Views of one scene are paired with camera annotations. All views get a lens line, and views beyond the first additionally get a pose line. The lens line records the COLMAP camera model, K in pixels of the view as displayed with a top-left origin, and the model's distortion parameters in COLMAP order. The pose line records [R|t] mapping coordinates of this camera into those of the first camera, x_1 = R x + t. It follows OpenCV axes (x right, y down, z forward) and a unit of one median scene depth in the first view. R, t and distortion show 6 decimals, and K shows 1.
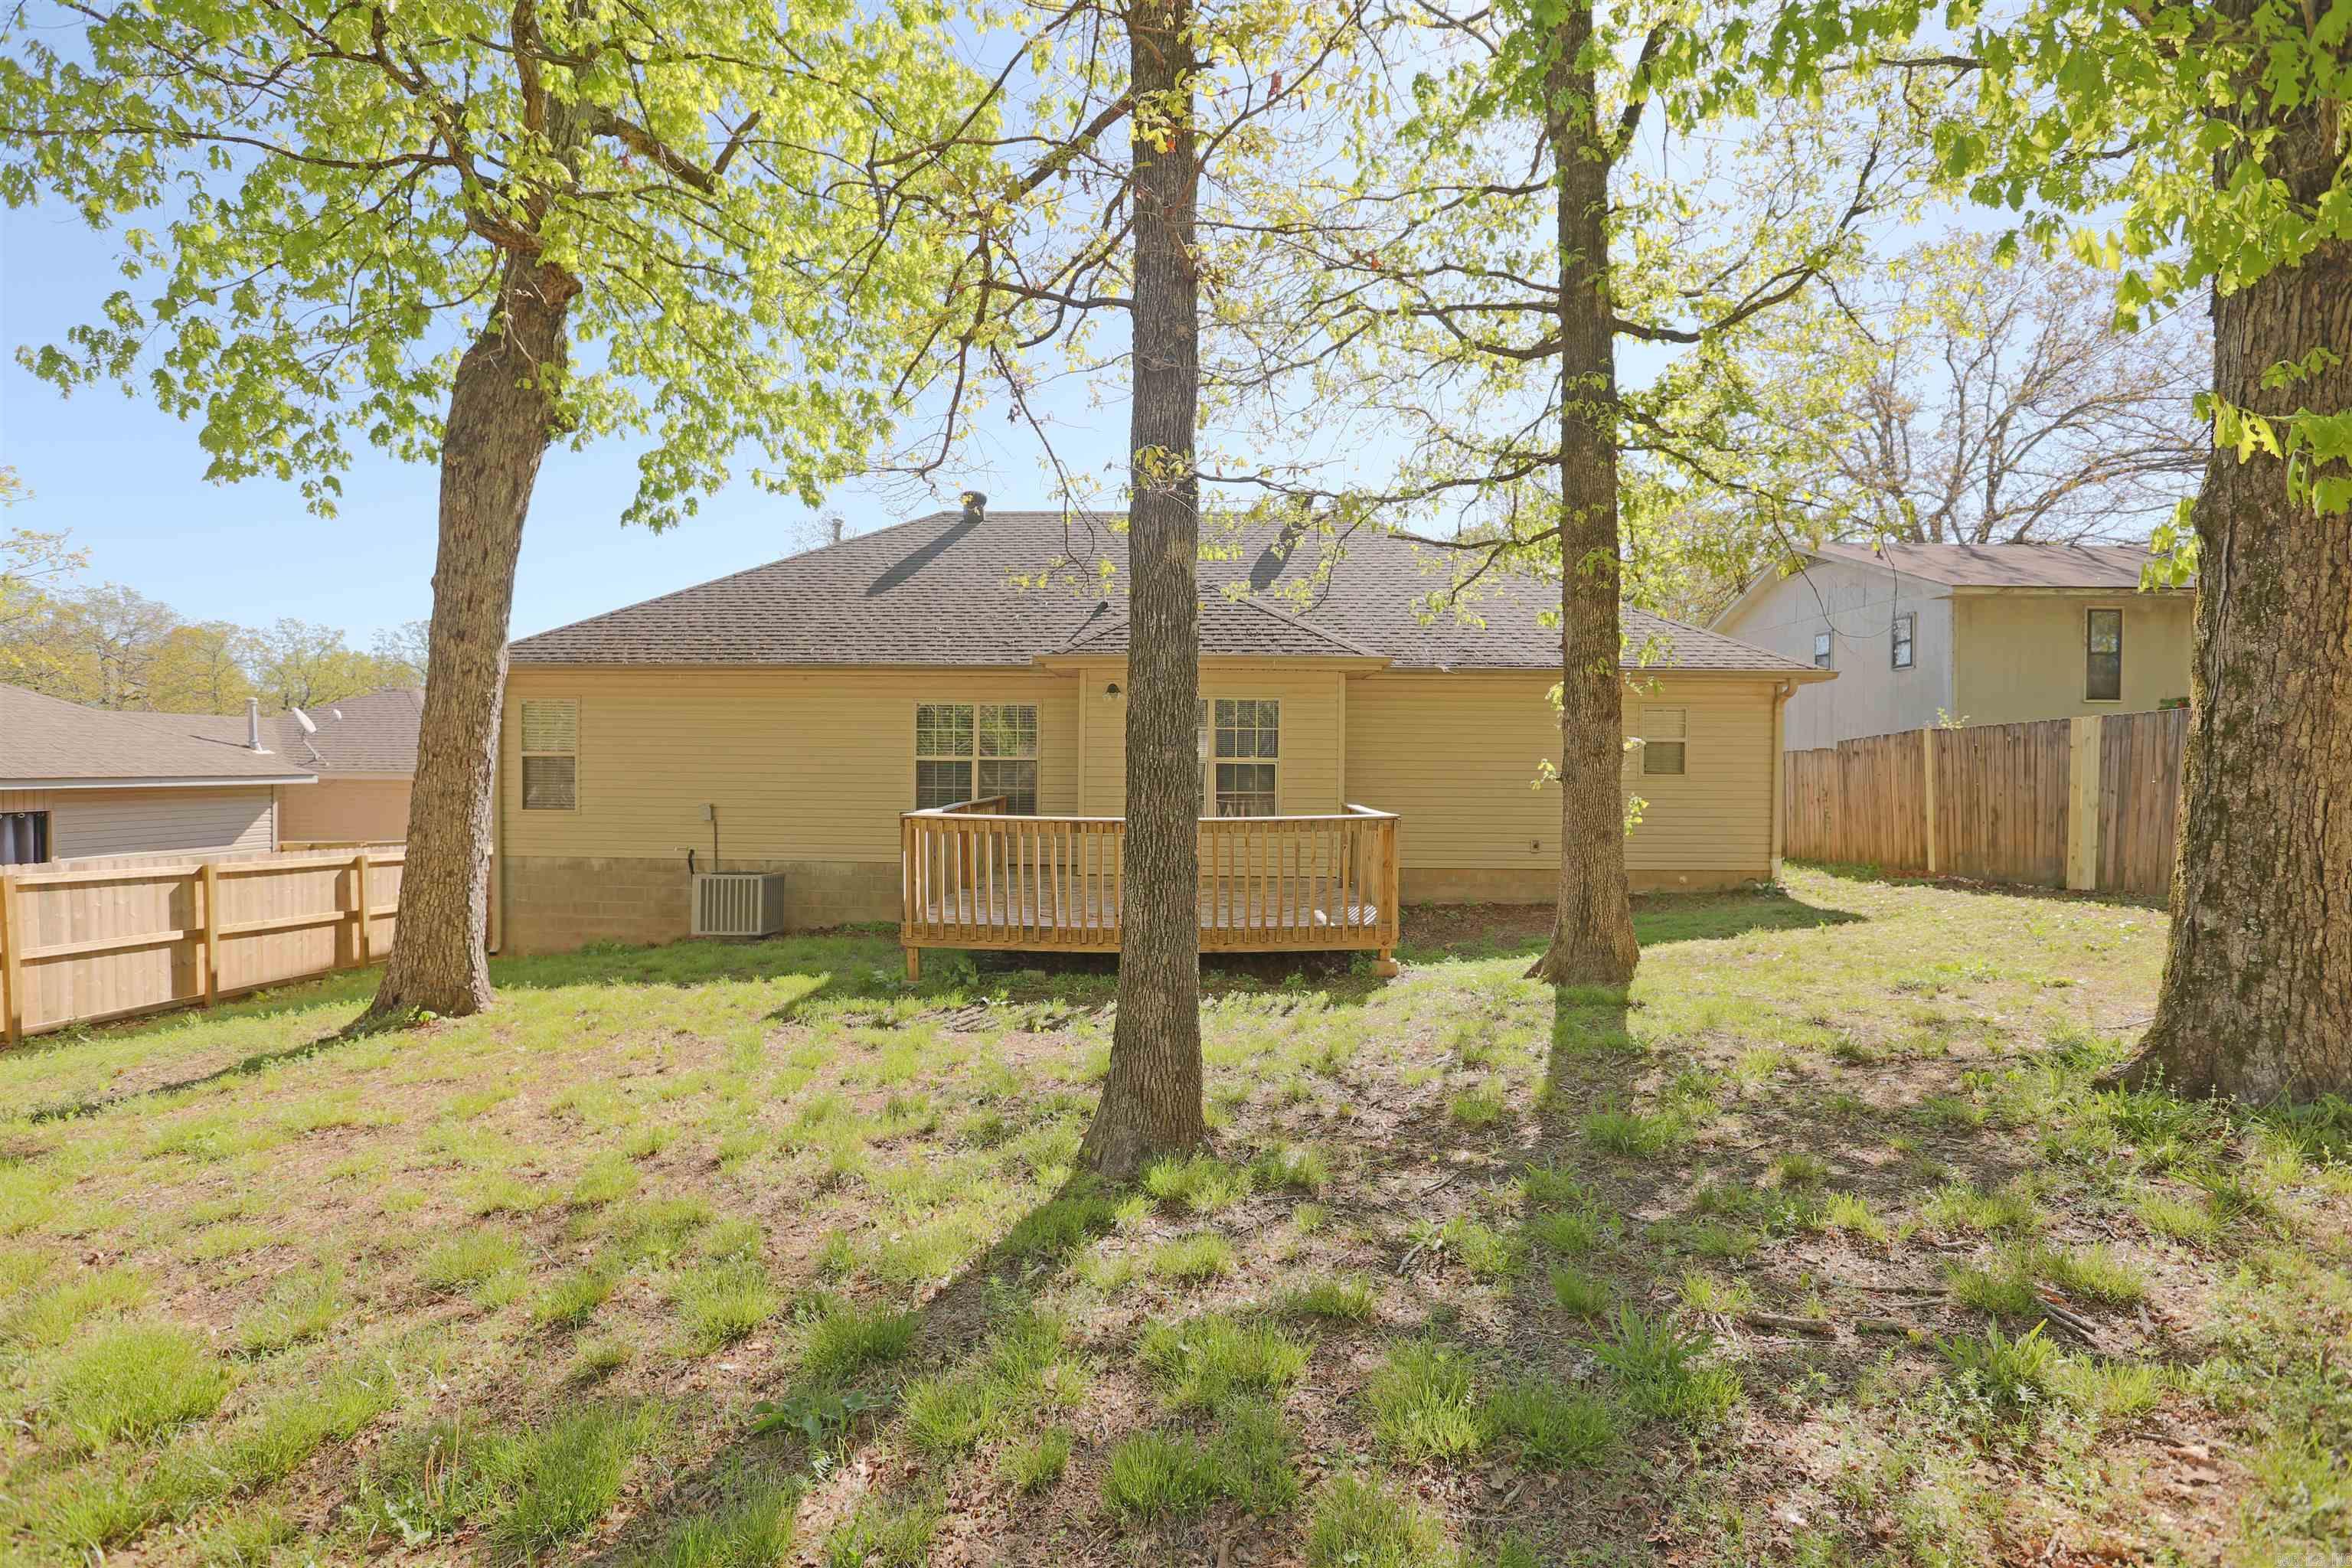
lens RADIAL K [[1104.6, 0, 1176.9], [0, 1104.6, 792.0], [0, 0, 1]] dist [-0.028315, -0.000260]
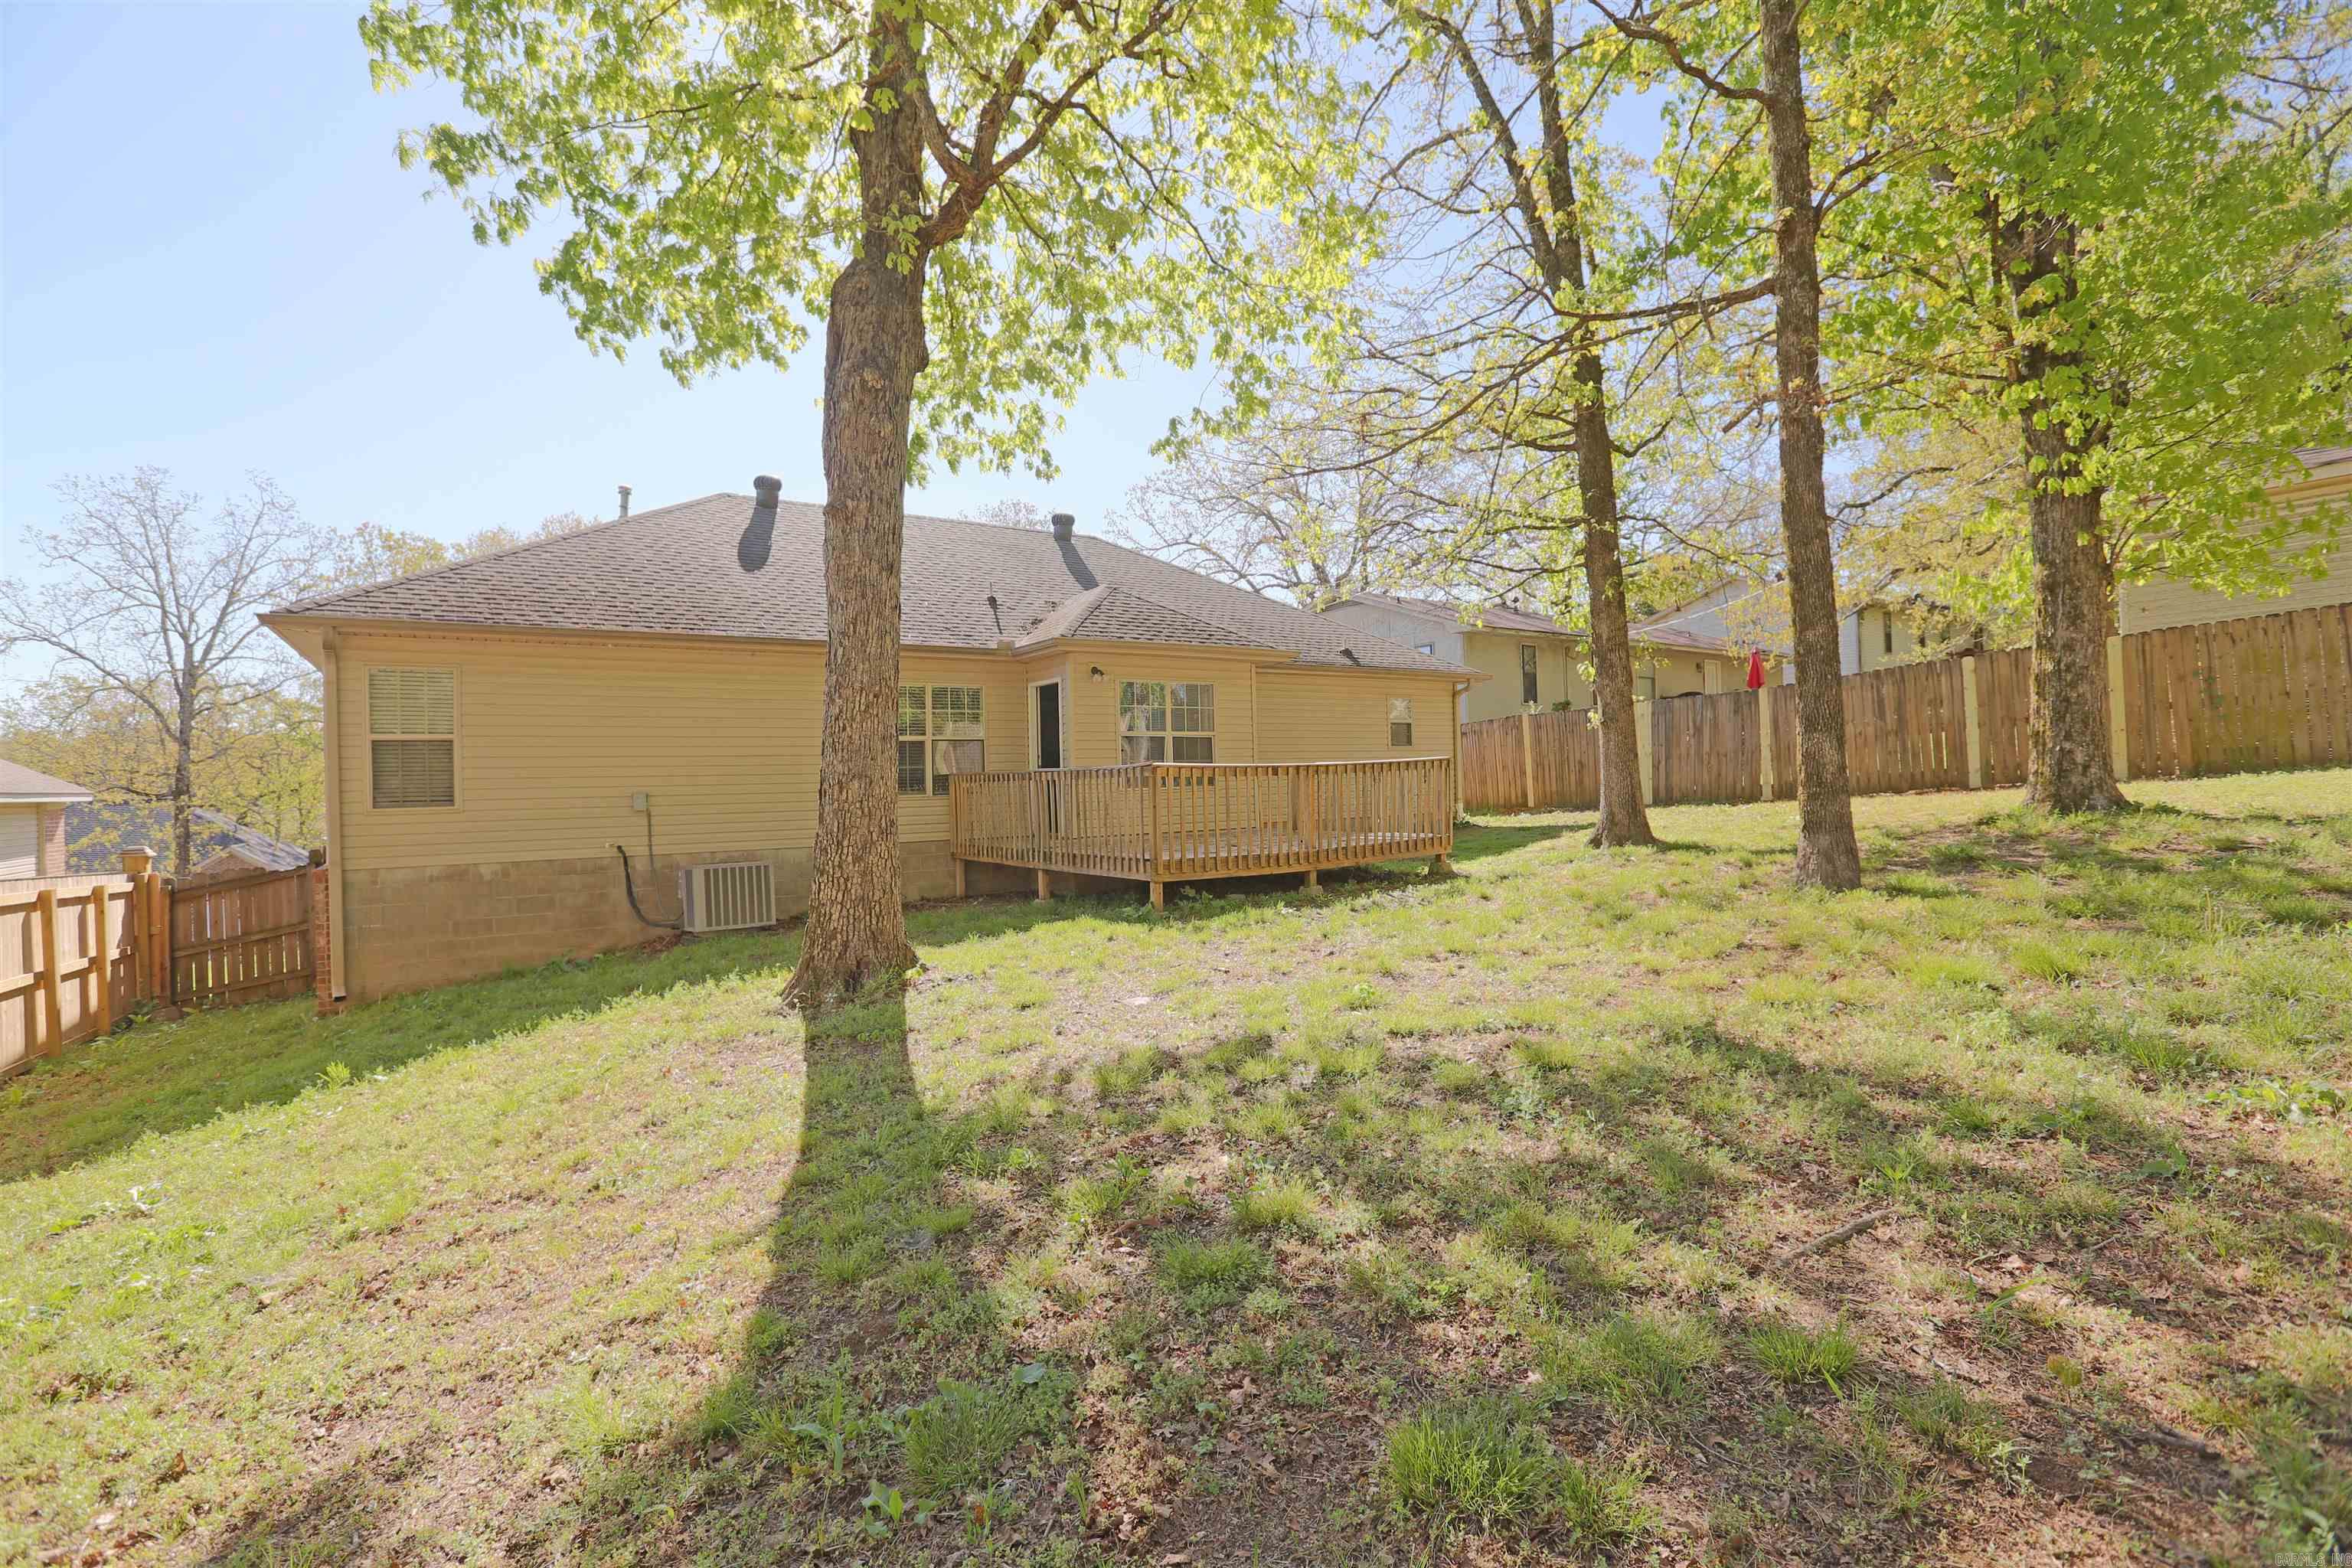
lens RADIAL K [[1078.3, 0, 1176.9], [0, 1078.3, 771.6], [0, 0, 1]] dist [-0.047815, 0.016971]
pose [[0.825210, -0.026728, 0.564194, -0.560182], [0.049120, 0.998491, -0.024542, 0.036651], [-0.562687, 0.047965, 0.825277, 0.043404]]
